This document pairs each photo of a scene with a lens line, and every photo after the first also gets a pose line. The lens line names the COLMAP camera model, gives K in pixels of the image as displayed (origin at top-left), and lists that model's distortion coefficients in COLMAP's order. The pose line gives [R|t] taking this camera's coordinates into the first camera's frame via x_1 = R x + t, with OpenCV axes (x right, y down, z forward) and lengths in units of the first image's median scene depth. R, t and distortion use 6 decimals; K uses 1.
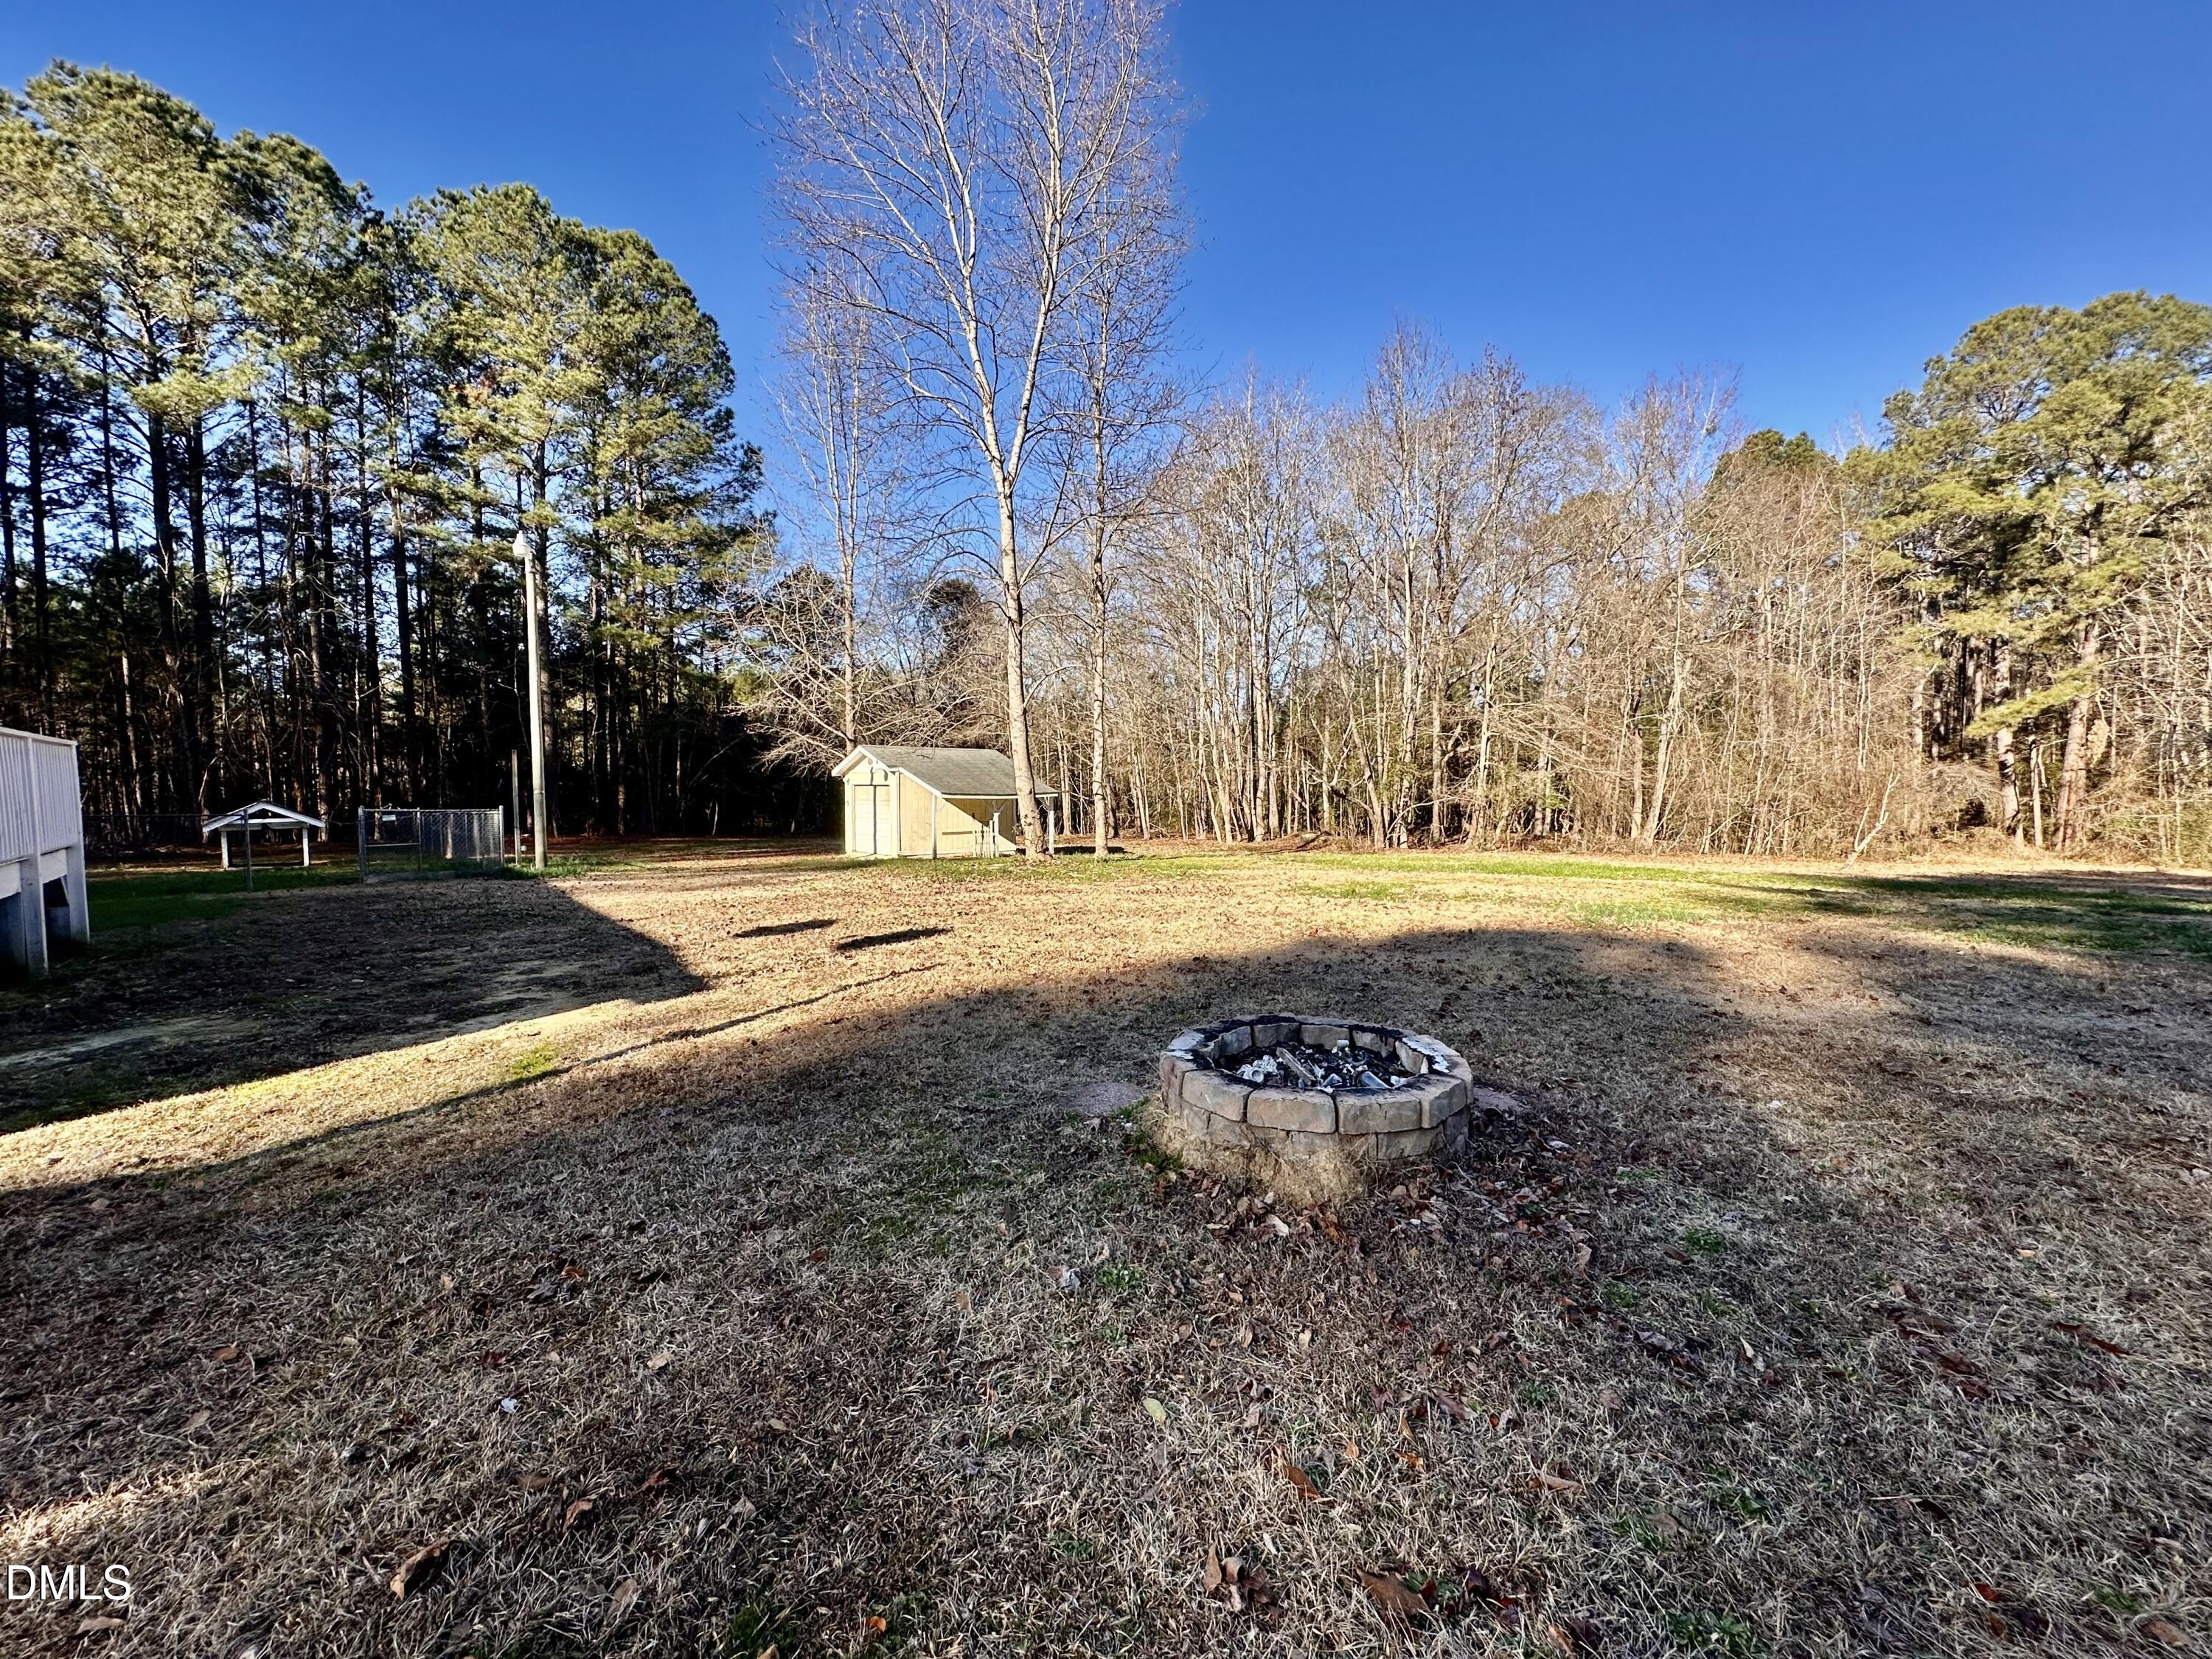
lens RADIAL K [[883.1, 0, 1103.0], [0, 883.1, 827.4], [0, 0, 1]] dist [-0.002957, -0.000126]
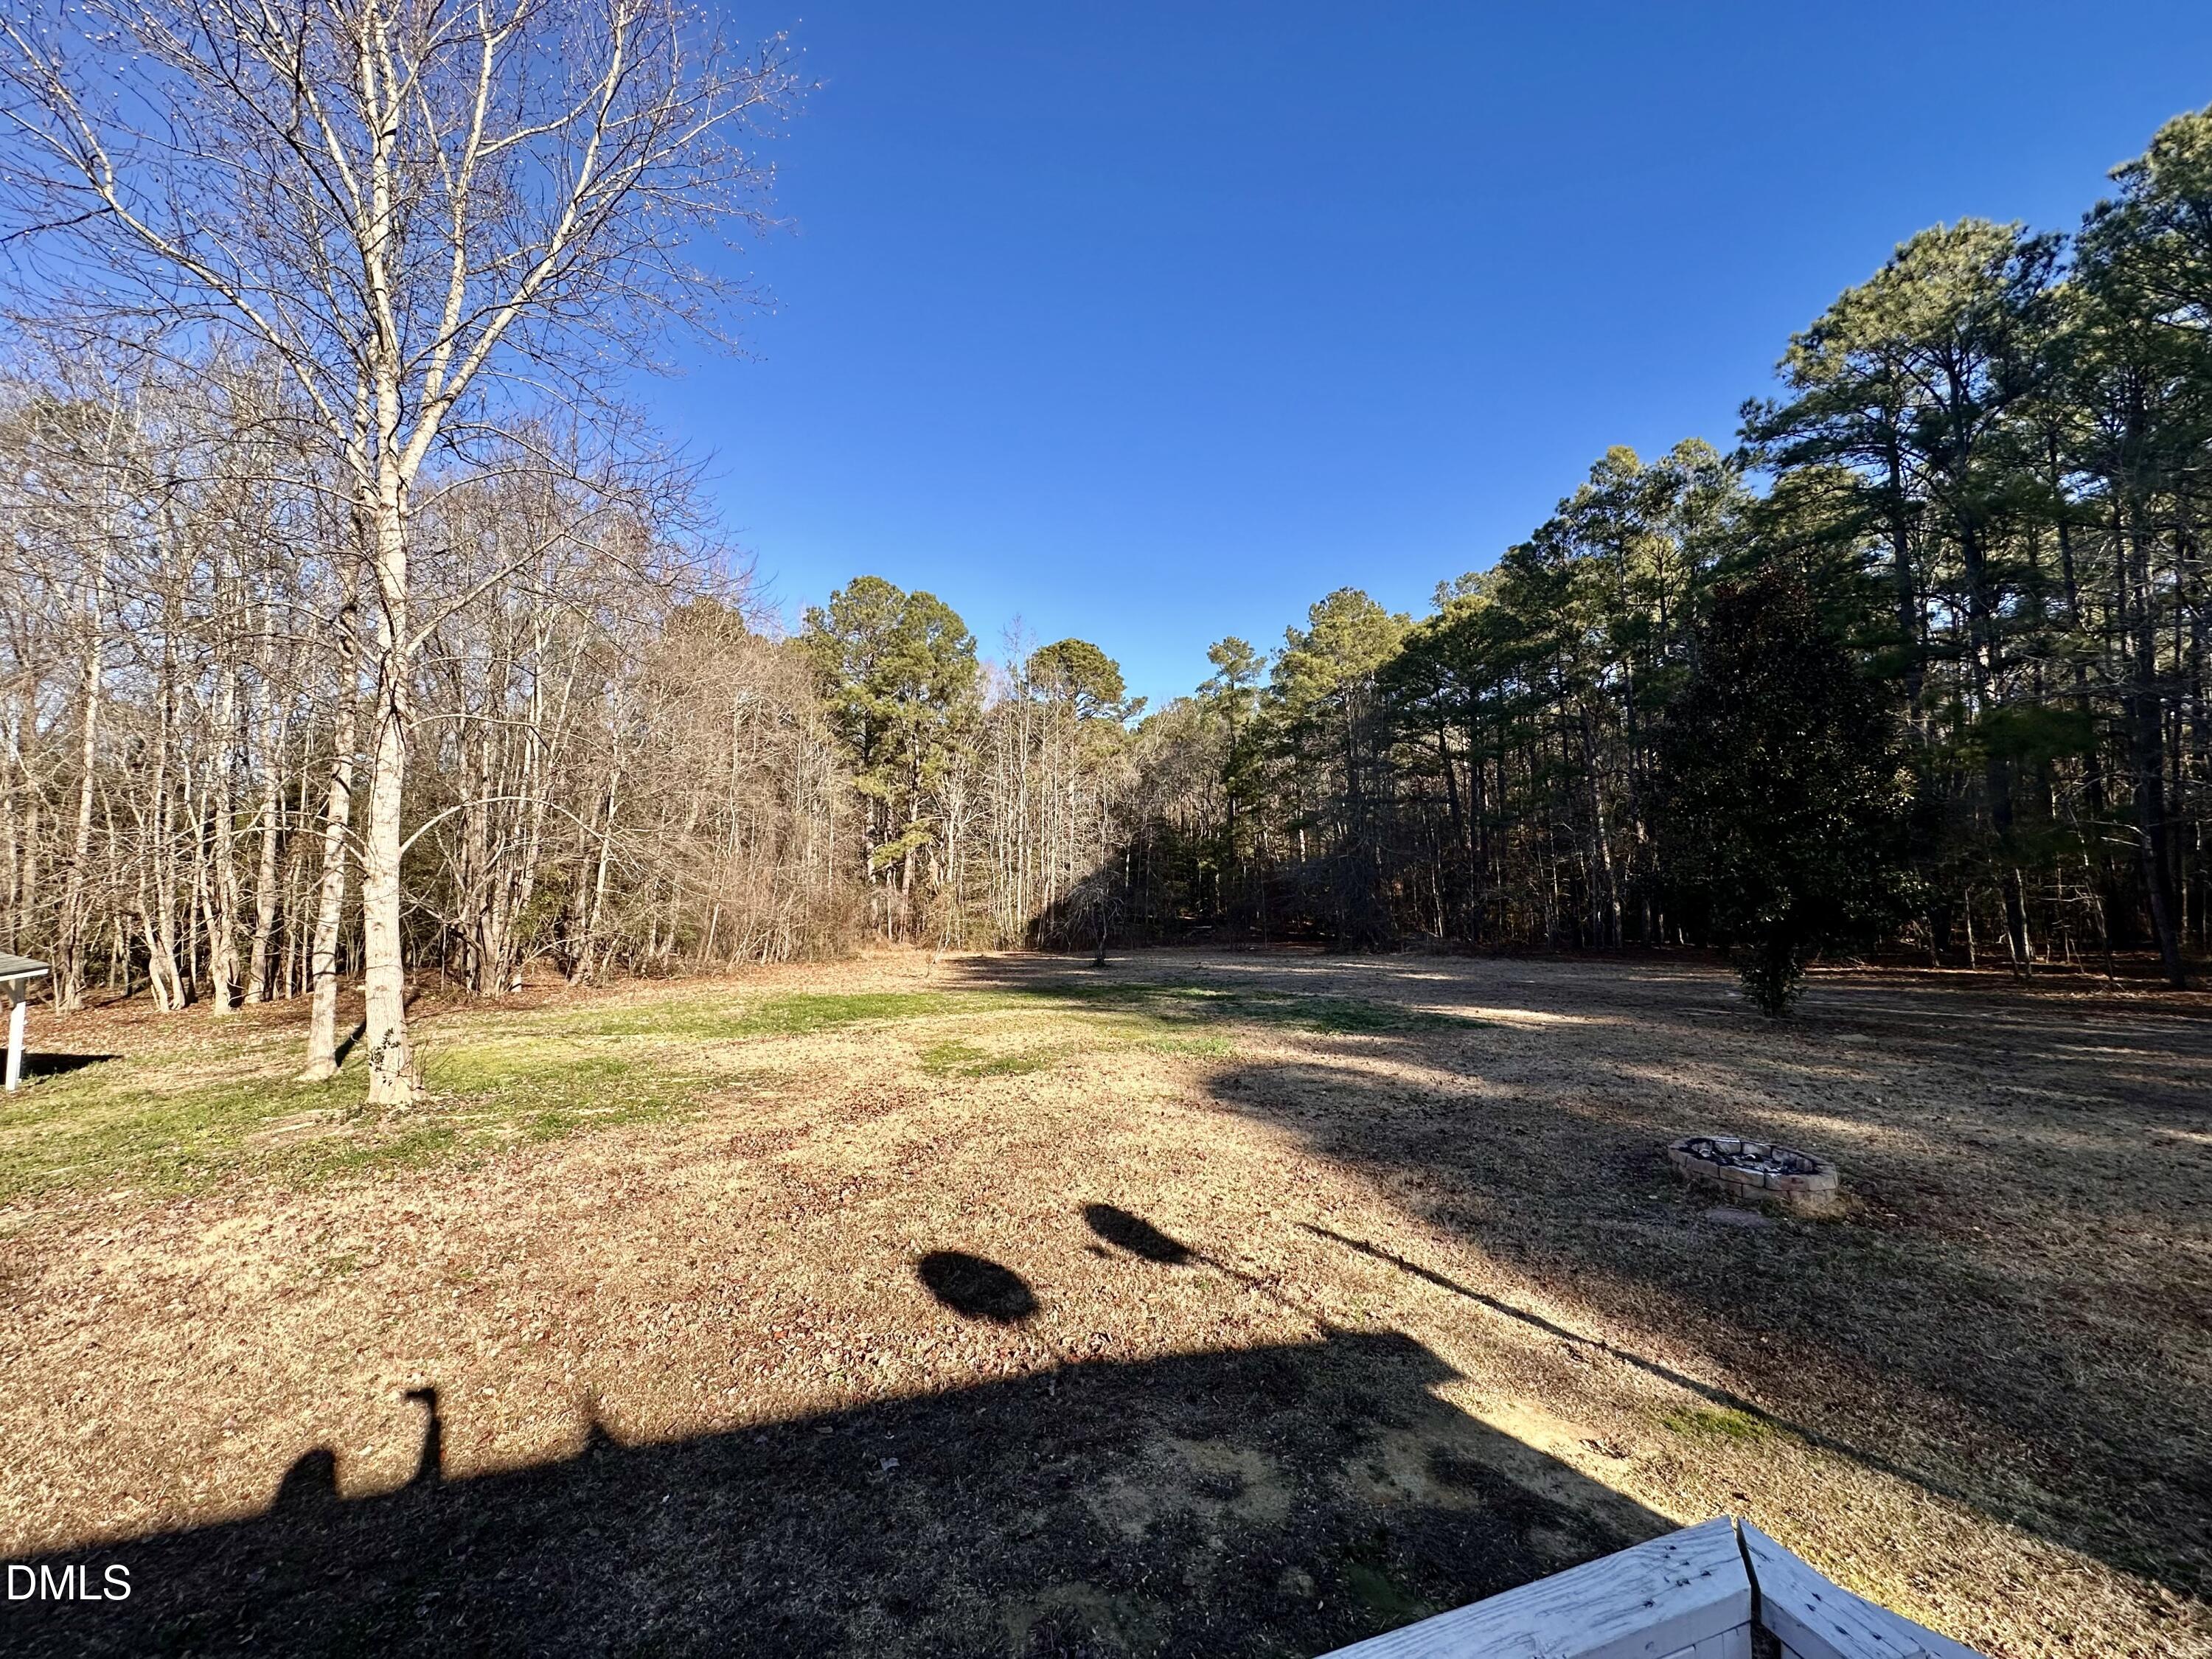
lens RADIAL K [[883.1, 0, 1103.0], [0, 883.1, 827.4], [0, 0, 1]] dist [-0.002957, -0.000126]
pose [[0.377084, 0.061657, 0.924124, -0.218829], [0.039343, 0.995815, -0.082494, -0.038182], [-0.925343, 0.067465, 0.373080, 0.148244]]
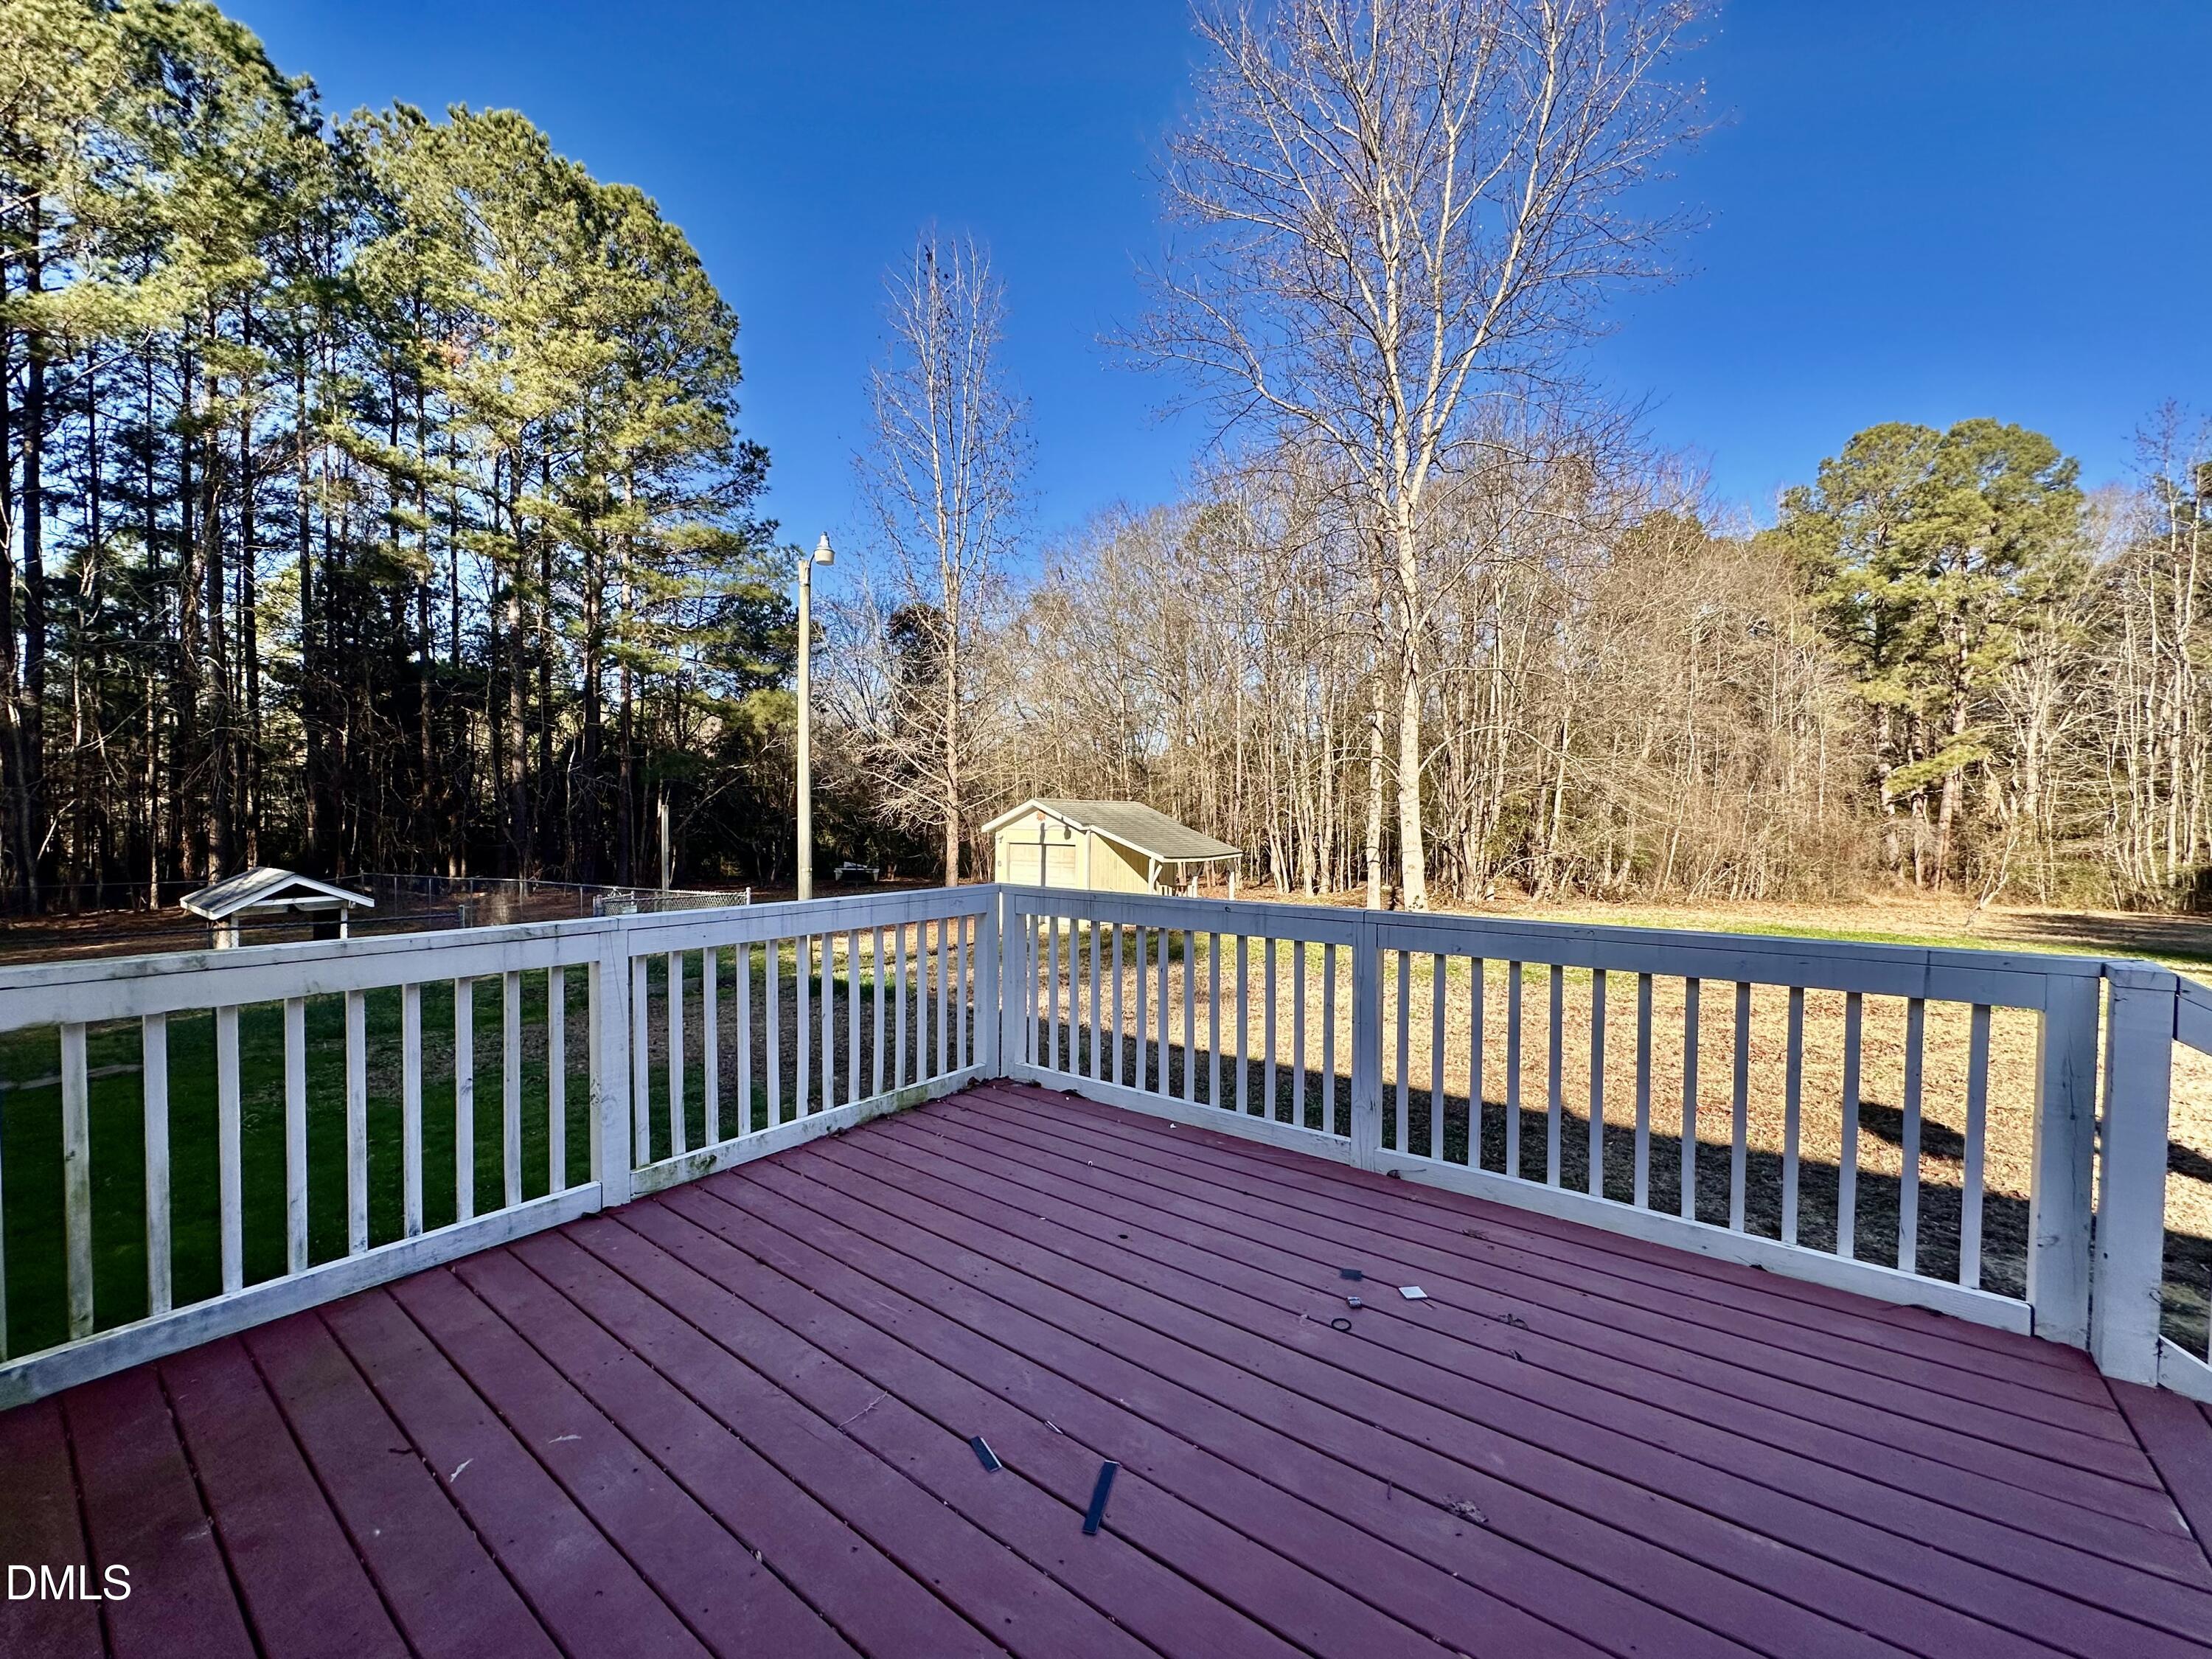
lens RADIAL K [[883.1, 0, 1103.0], [0, 883.1, 827.4], [0, 0, 1]] dist [-0.002957, -0.000126]
pose [[0.981508, 0.004033, 0.191379, -0.260060], [0.002739, 0.999380, -0.035108, -0.023409], [-0.191402, 0.034983, 0.980888, 0.097340]]
